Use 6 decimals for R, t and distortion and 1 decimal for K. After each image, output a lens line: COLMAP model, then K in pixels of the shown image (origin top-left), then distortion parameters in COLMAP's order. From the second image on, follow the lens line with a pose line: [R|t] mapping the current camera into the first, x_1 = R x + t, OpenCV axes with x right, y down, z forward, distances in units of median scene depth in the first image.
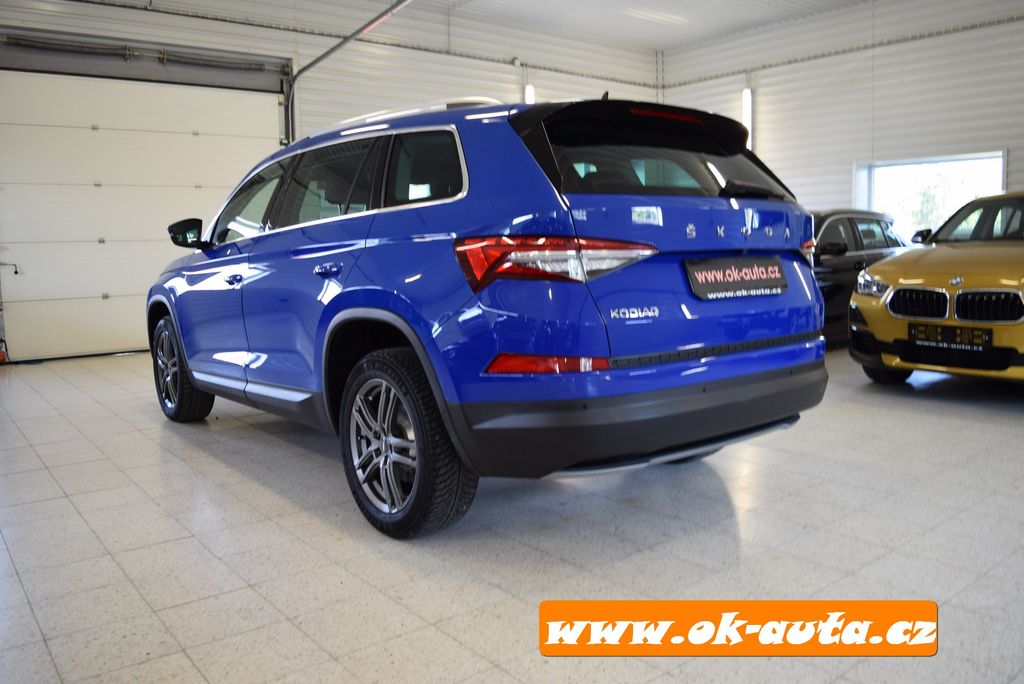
lens RADIAL K [[793.7, 0, 512.0], [0, 793.7, 342.0], [0, 0, 1]] dist [-0.070009, -0.001853]
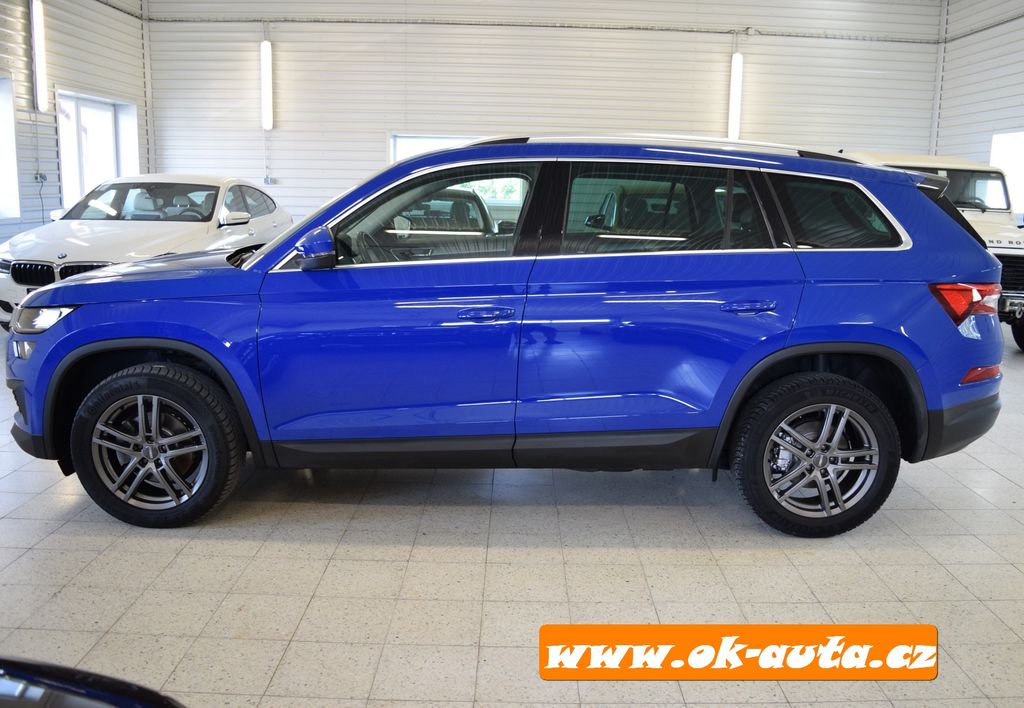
lens RADIAL K [[839.1, 0, 512.0], [0, 839.1, 354.0], [0, 0, 1]] dist [-0.072672, 0.002193]
pose [[0.630521, -0.129435, 0.765304, -1.251125], [0.066918, 0.991391, 0.112540, -0.172934], [-0.773282, -0.019746, 0.633755, 0.556470]]
